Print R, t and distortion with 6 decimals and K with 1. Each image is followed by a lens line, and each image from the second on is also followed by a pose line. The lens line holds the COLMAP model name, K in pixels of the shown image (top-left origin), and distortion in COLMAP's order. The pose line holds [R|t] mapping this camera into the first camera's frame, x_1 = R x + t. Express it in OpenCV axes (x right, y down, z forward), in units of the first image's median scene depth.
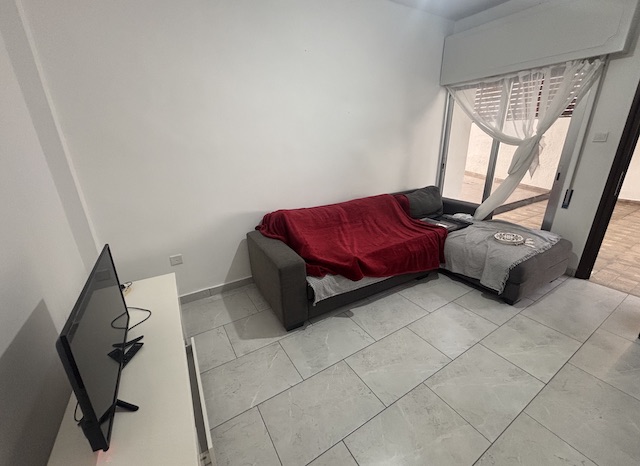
lens RADIAL K [[262.2, 0, 321.1], [0, 262.2, 231.3], [0, 0, 1]] dist [-0.004644, -0.000299]
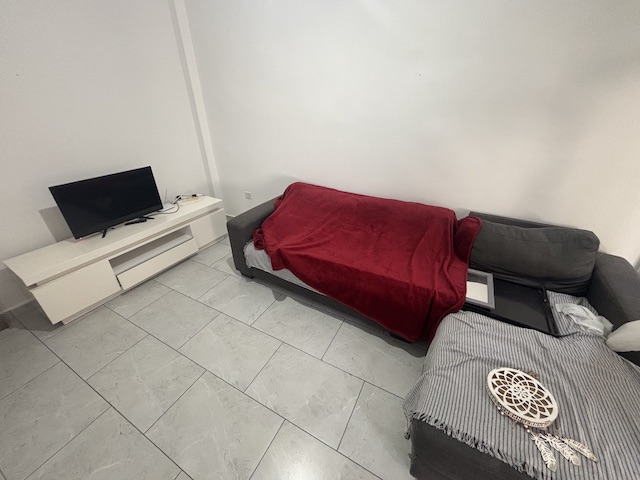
lens RADIAL K [[256.0, 0, 320.5], [0, 256.0, 238.9], [0, 0, 1]] dist [-0.002039, 0.000024]
pose [[0.505547, 0.440065, -0.742135, 0.821970], [-0.295671, 0.896428, 0.330143, -0.265297], [0.810556, 0.052525, 0.583302, 0.529785]]
